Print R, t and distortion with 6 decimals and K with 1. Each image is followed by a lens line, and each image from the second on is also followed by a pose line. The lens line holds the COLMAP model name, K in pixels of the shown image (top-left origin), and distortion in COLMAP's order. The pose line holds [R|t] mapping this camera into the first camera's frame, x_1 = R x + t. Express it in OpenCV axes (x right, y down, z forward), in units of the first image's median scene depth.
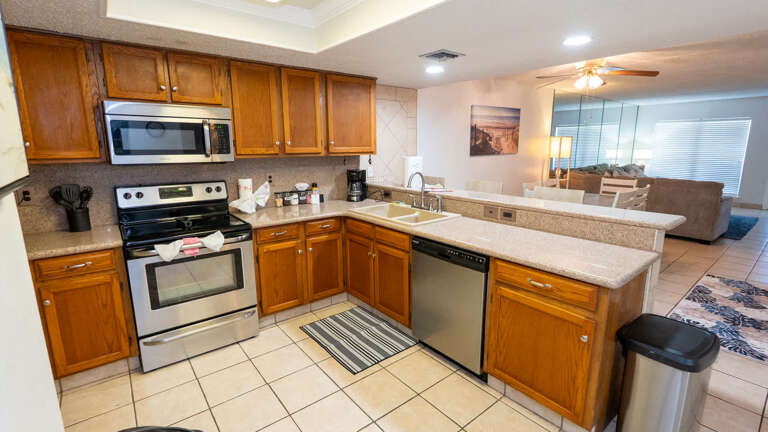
lens RADIAL K [[355.3, 0, 387.8], [0, 355.3, 214.7], [0, 0, 1]] dist [-0.012237, 0.002294]
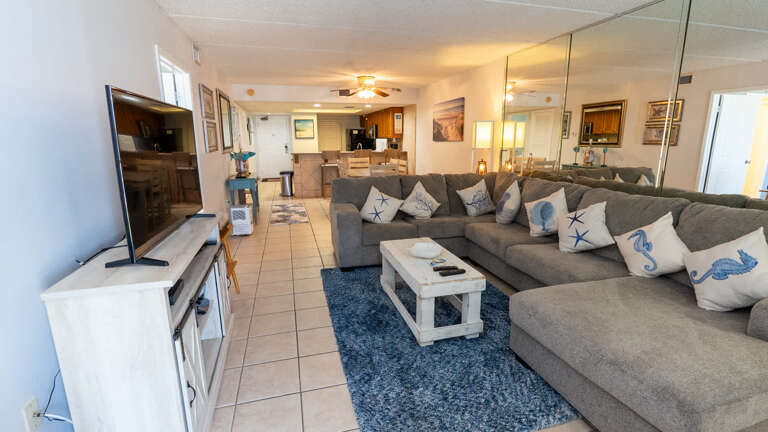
lens RADIAL K [[355.3, 0, 384.2], [0, 355.3, 214.6], [0, 0, 1]] dist [-0.012237, 0.002294]
pose [[-0.403596, 0.197004, -0.893476, 2.658785], [-0.173568, 0.942325, 0.286177, -0.424202], [0.898323, 0.270579, -0.346125, 2.267370]]
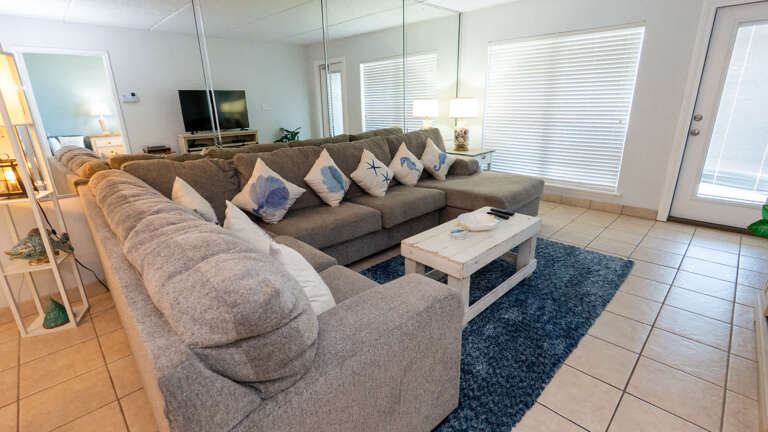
lens RADIAL K [[355.3, 0, 382.4], [0, 355.3, 213.2], [0, 0, 1]] dist [-0.012237, 0.002294]
pose [[0.995620, -0.051071, 0.078310, 1.580342], [0.041885, 0.992509, 0.114767, -0.238332], [-0.083585, -0.110984, 0.990301, 1.344998]]
